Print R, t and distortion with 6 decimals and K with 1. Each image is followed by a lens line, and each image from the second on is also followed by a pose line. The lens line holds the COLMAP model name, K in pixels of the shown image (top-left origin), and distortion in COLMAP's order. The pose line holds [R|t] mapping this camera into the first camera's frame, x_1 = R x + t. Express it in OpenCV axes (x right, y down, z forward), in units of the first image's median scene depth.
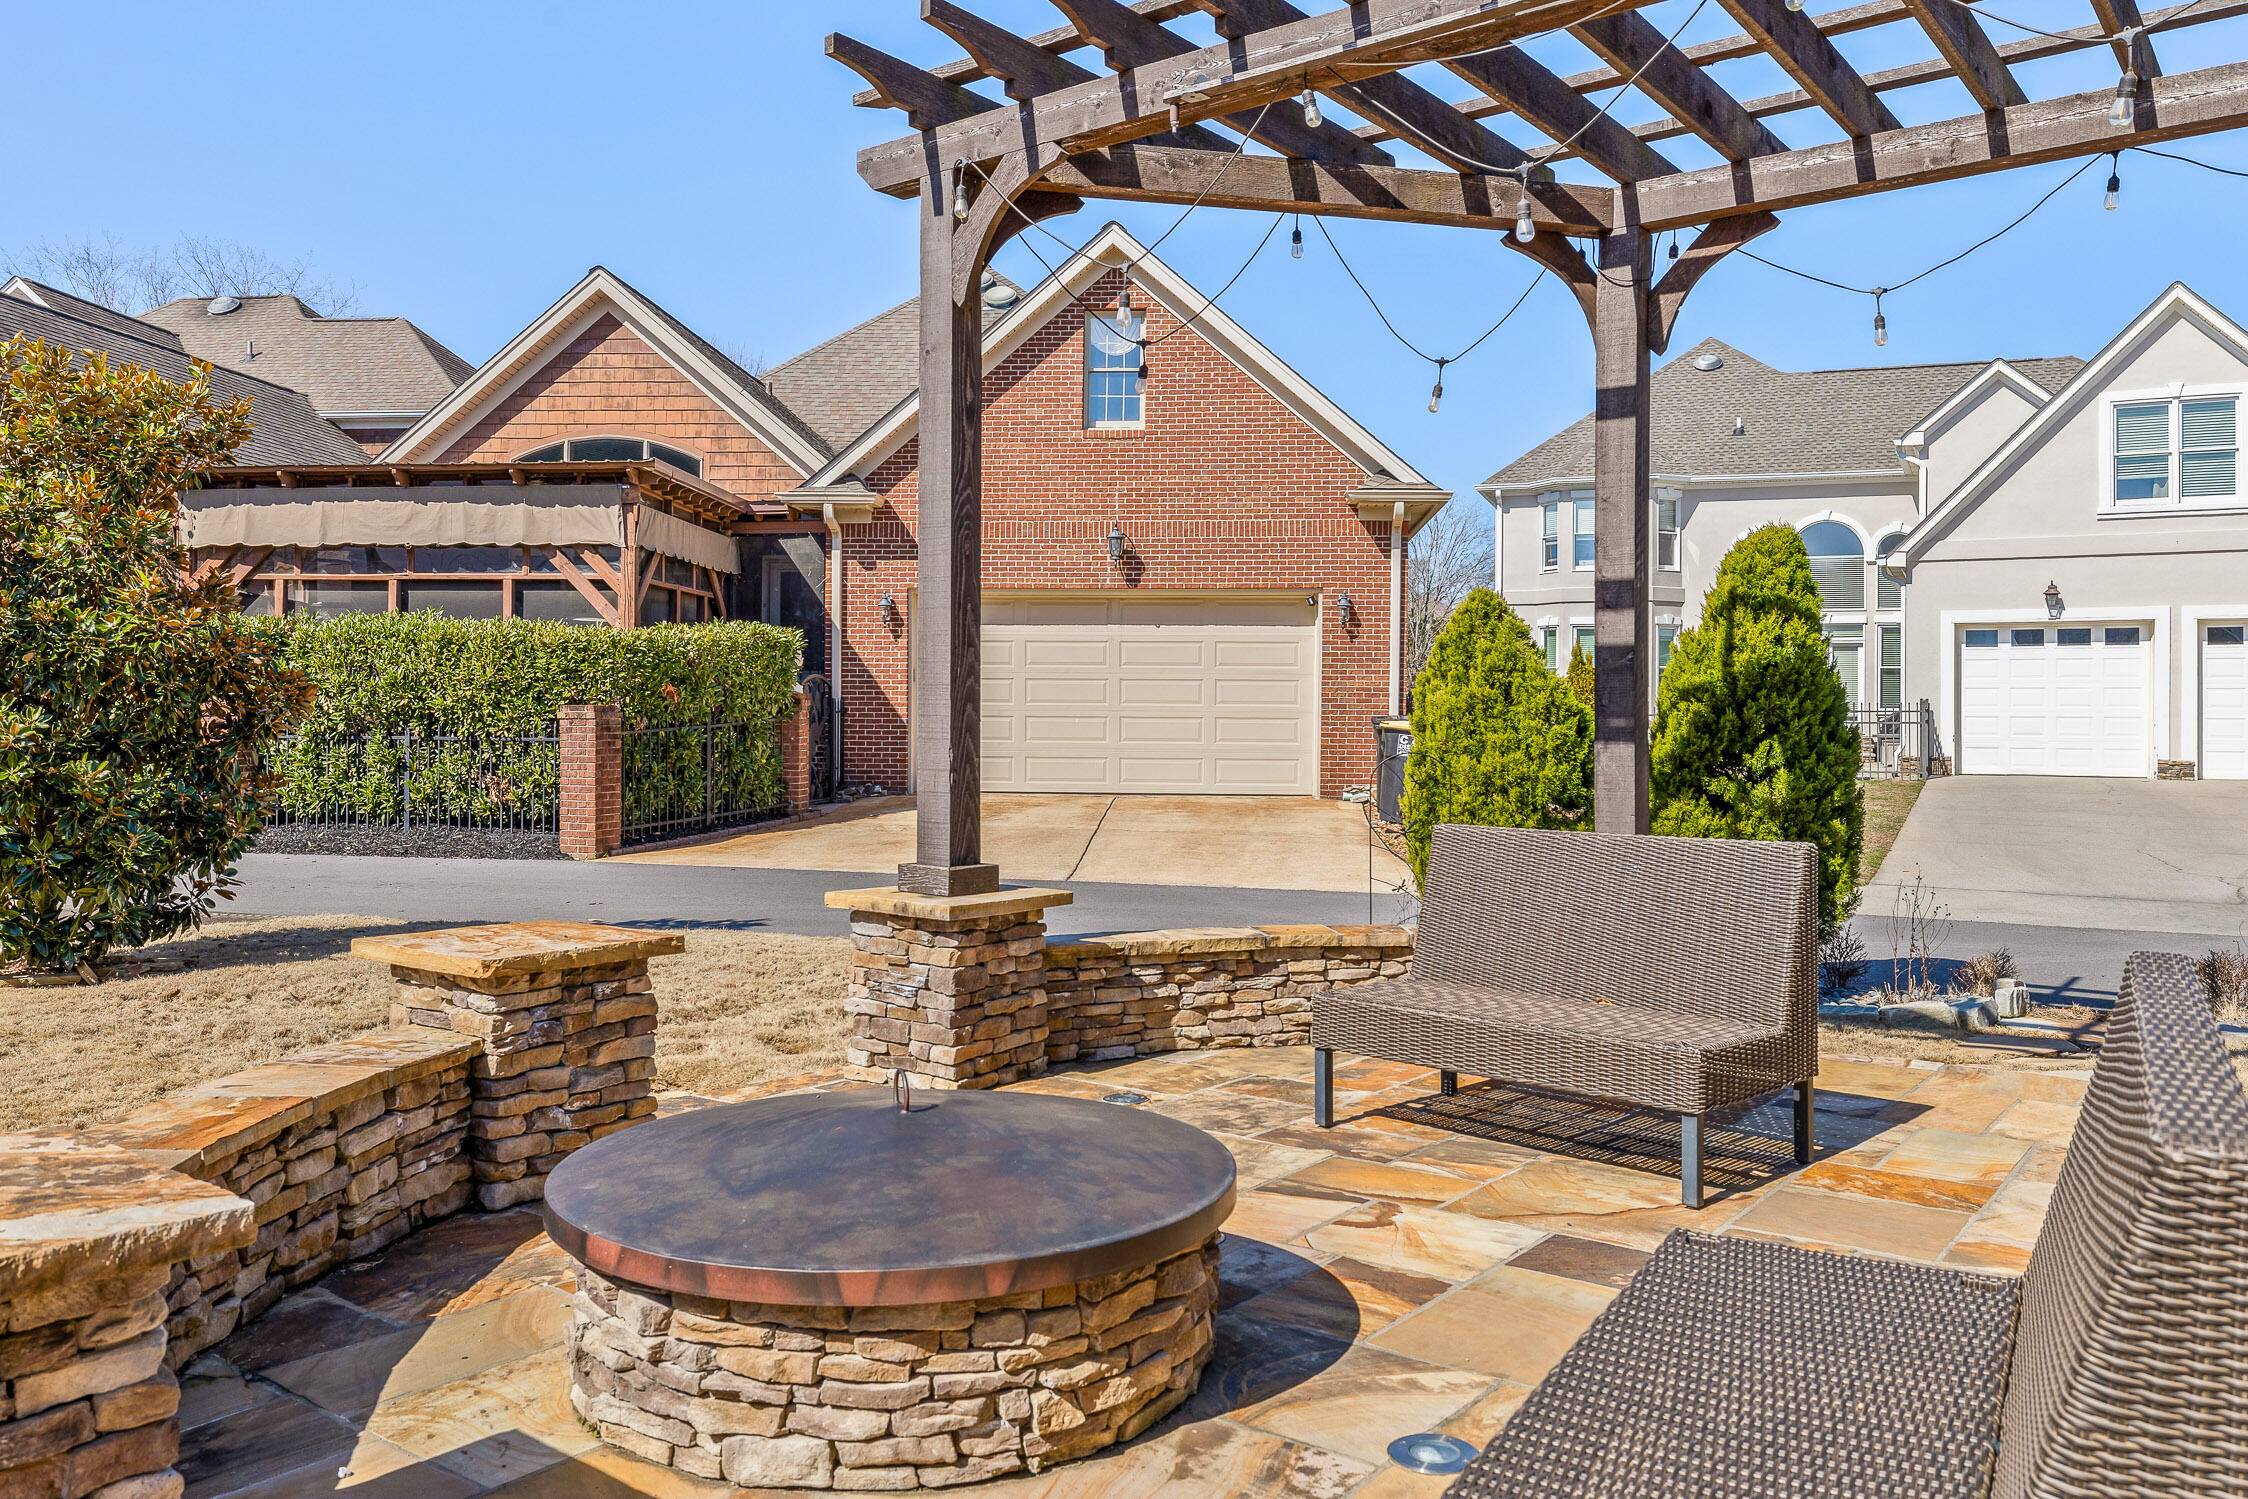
lens RADIAL K [[1680.6, 0, 1122.9], [0, 1680.6, 701.0], [0, 0, 1]] dist [-0.002276, -0.003173]
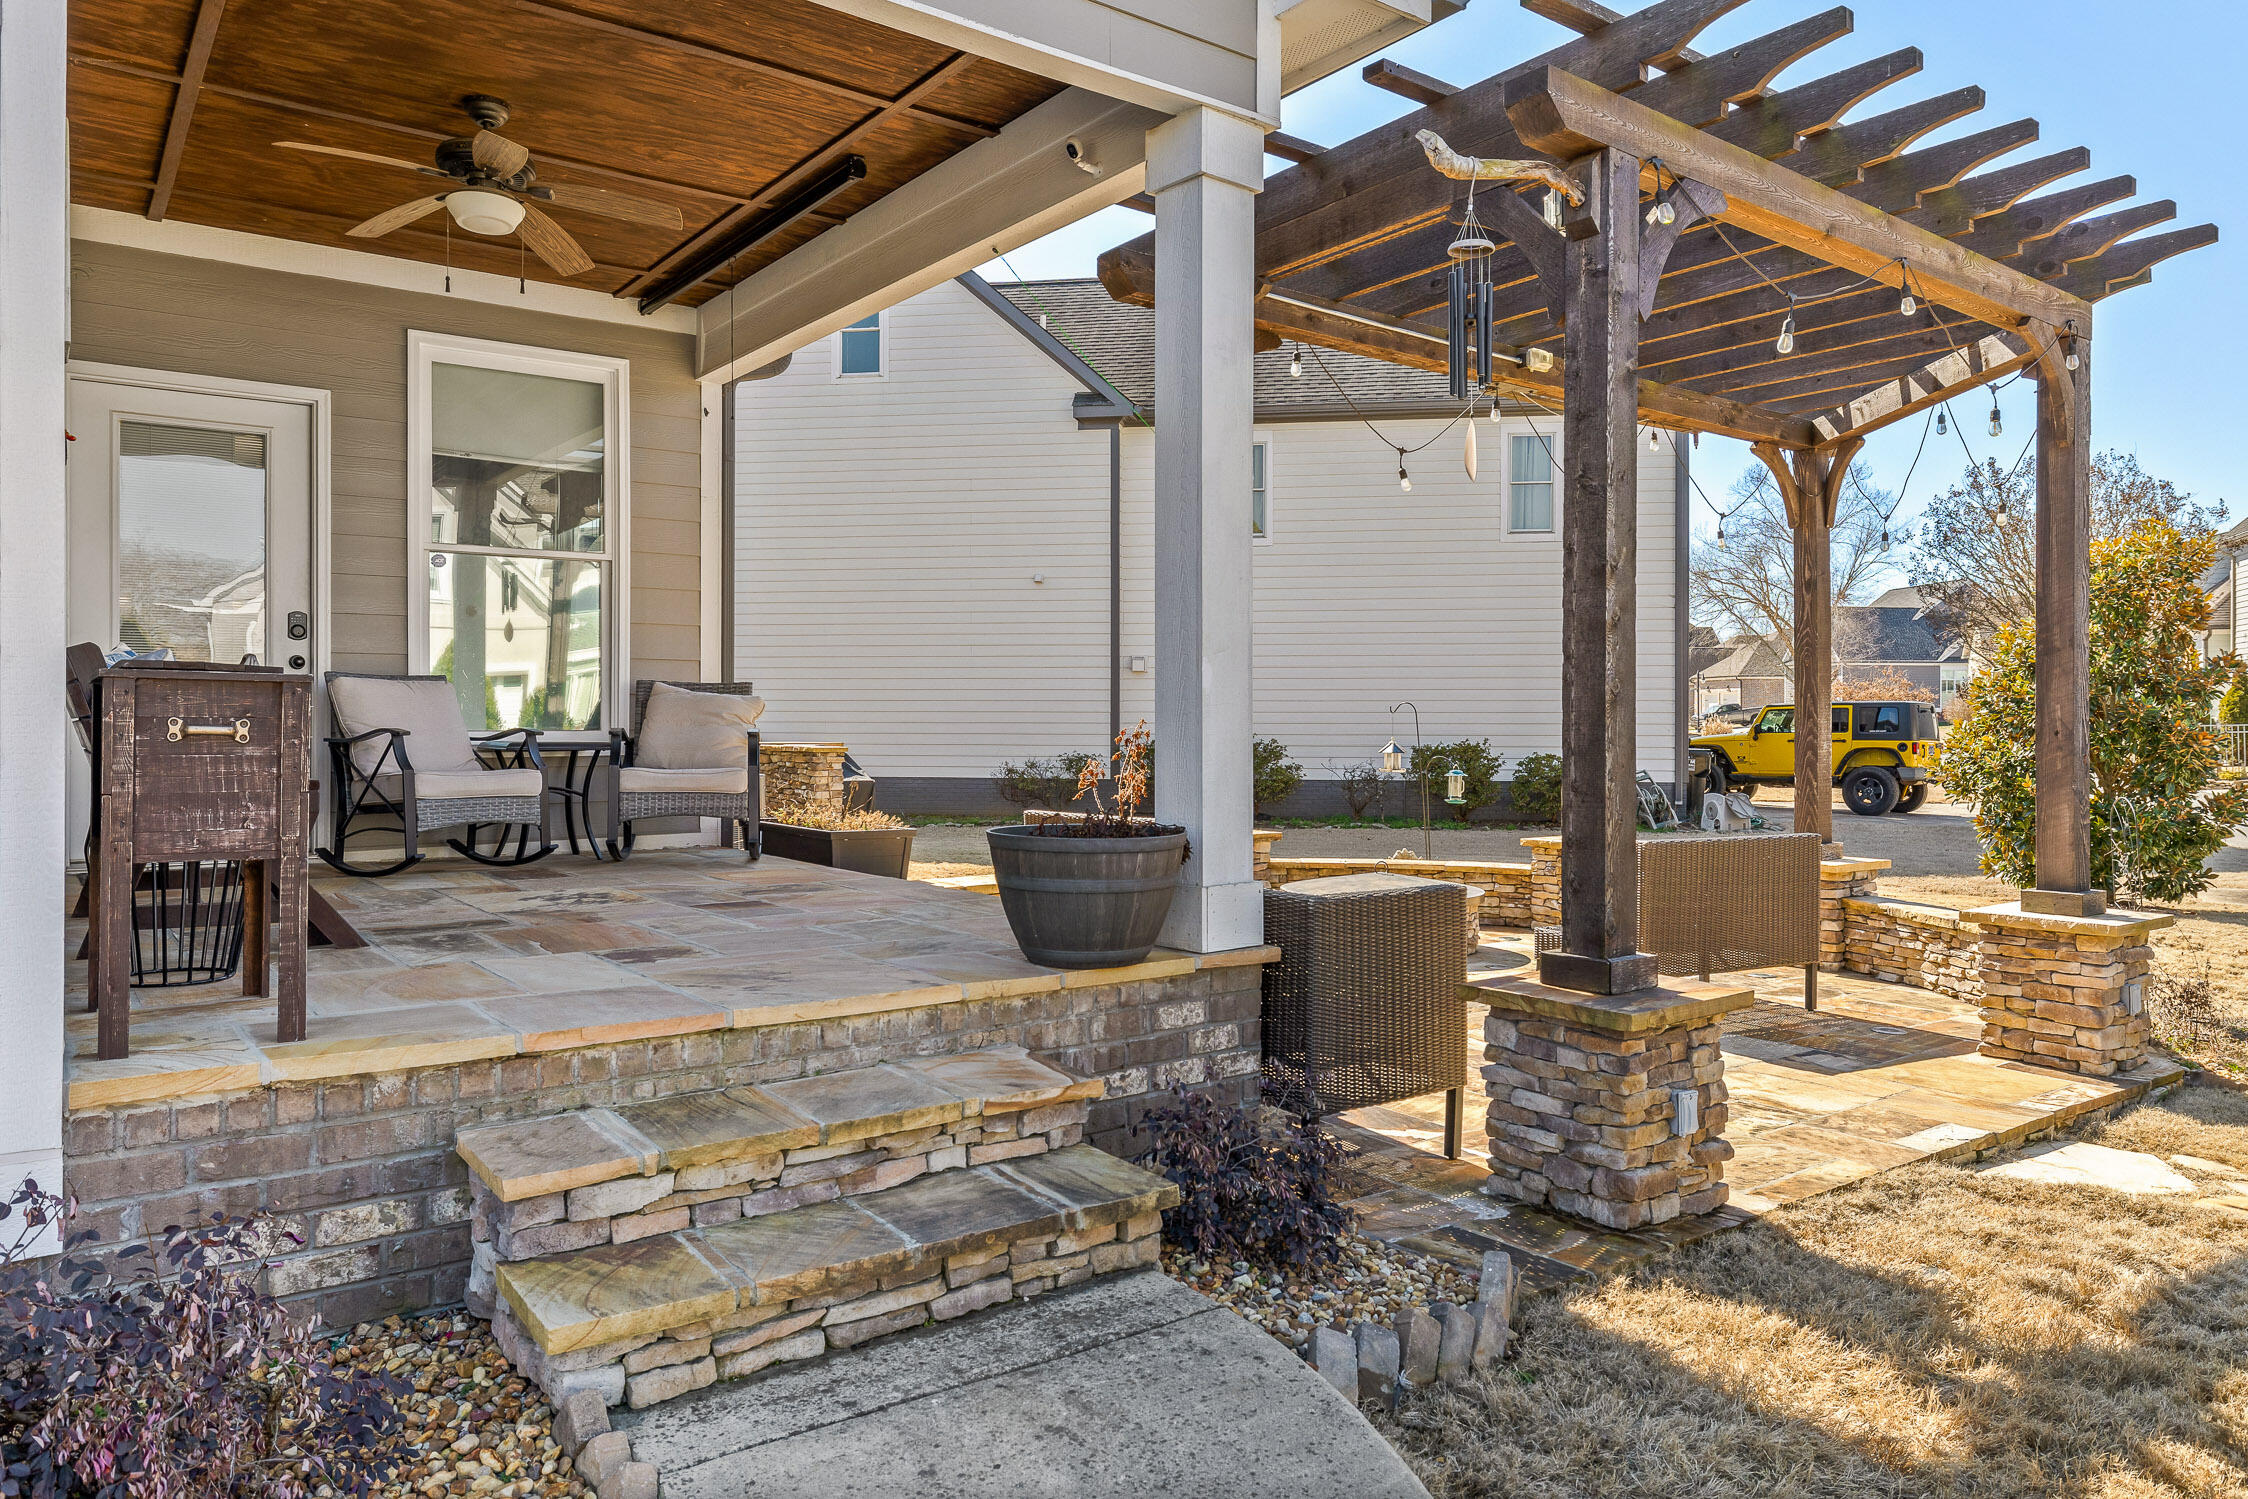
lens RADIAL K [[1479.3, 0, 1124.2], [0, 1479.3, 730.4], [0, 0, 1]] dist [0.007193, 0.002284]
pose [[-0.274215, -0.003739, -0.961661, 1.502183], [0.004405, 0.999977, -0.005144, -0.014340], [0.961658, -0.005647, -0.274192, 0.697923]]
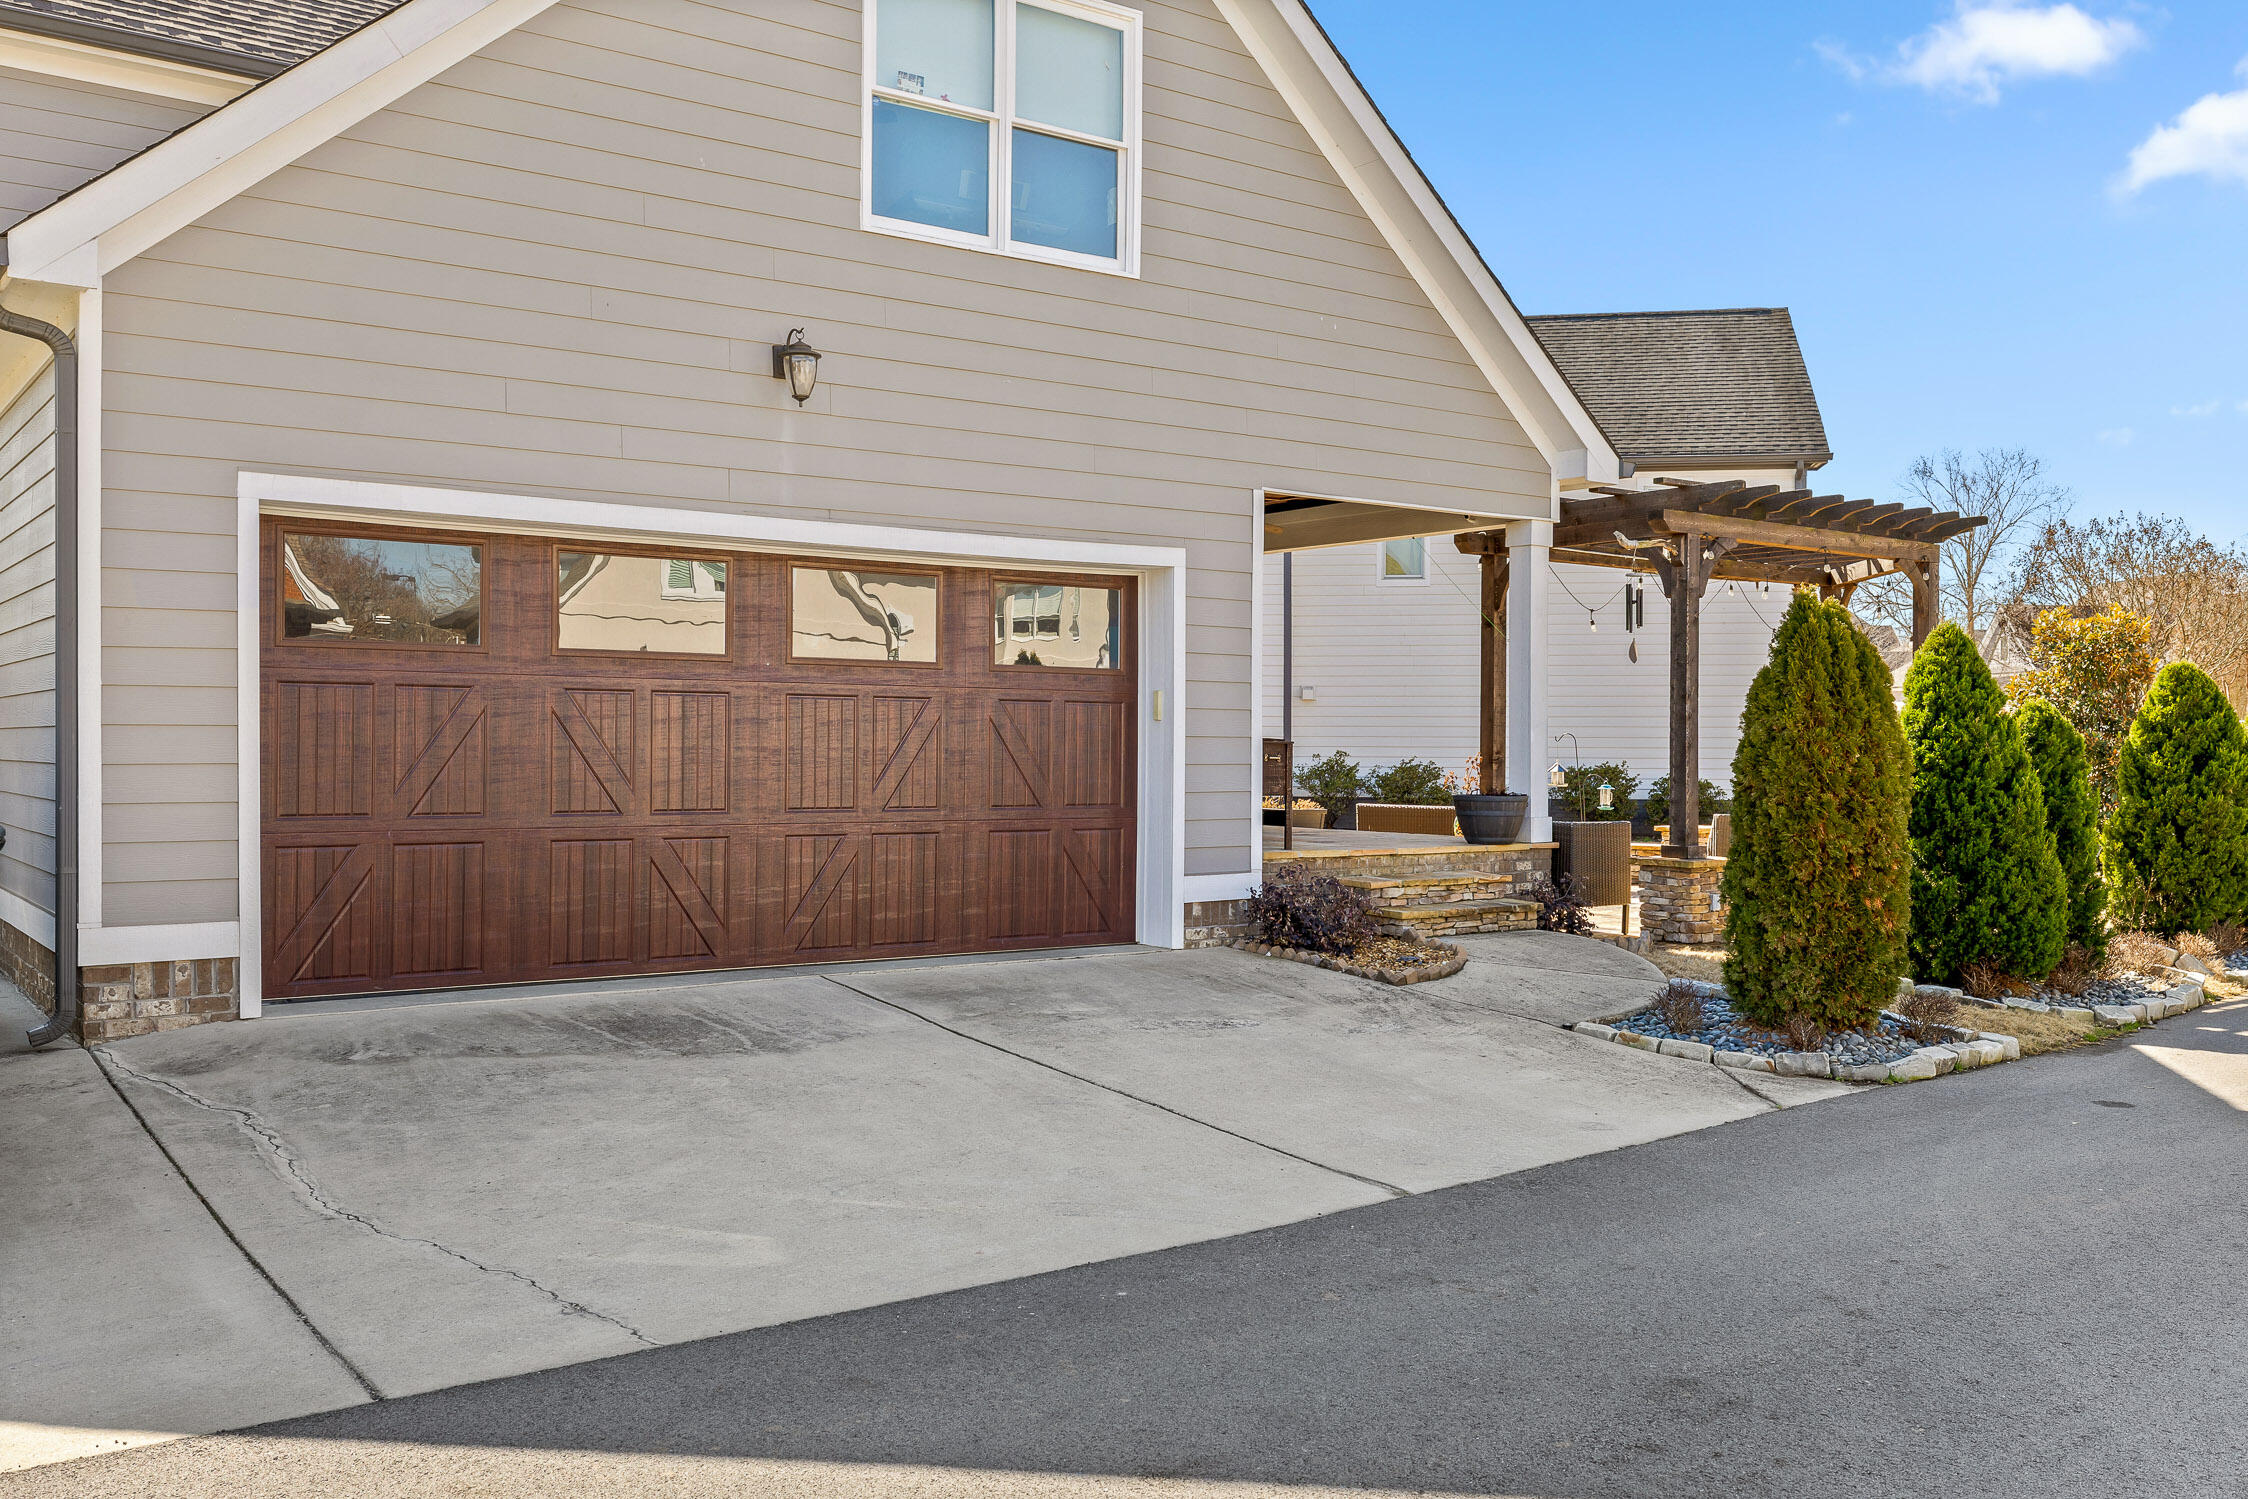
lens RADIAL K [[1921.8, 0, 1124.0], [0, 1921.8, 749.5], [0, 0, 1]] dist [0.007467, -0.000457]
pose [[-0.282641, -0.004327, -0.959216, 3.267213], [0.002932, 0.999981, -0.005375, -0.016533], [0.959221, -0.004331, -0.282623, 0.730908]]
